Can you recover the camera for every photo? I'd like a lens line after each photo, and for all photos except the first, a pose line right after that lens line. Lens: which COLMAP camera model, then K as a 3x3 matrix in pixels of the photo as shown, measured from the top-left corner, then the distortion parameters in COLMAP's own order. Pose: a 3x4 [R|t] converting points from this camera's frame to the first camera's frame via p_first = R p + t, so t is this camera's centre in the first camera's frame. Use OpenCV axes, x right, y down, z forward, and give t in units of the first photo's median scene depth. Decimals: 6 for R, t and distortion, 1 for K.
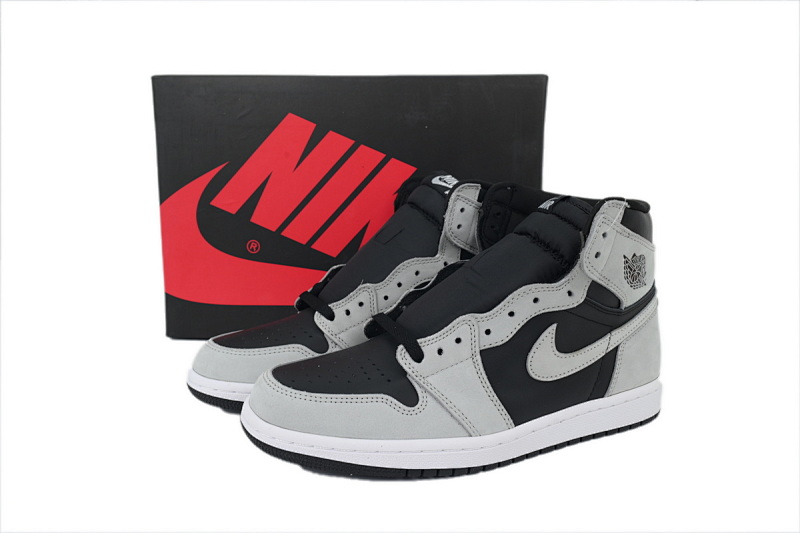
lens RADIAL K [[618.3, 0, 400.0], [0, 618.3, 266.5], [0, 0, 1]] dist [0.004791, 0.000102]
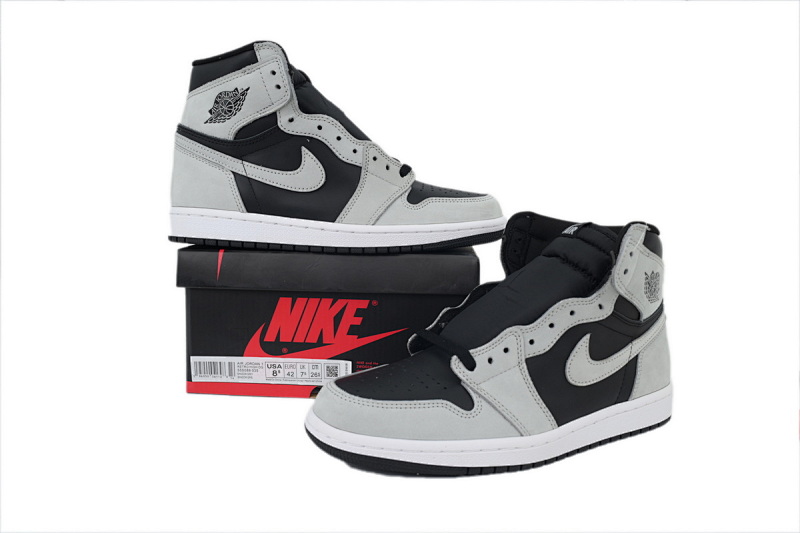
lens RADIAL K [[618.3, 0, 400.0], [0, 618.3, 266.5], [0, 0, 1]] dist [0.004791, 0.000102]
pose [[0.996931, -0.010408, 0.077586, -0.179904], [0.015103, 0.998074, -0.060165, 0.033321], [-0.076810, 0.061152, 0.995169, -0.102309]]
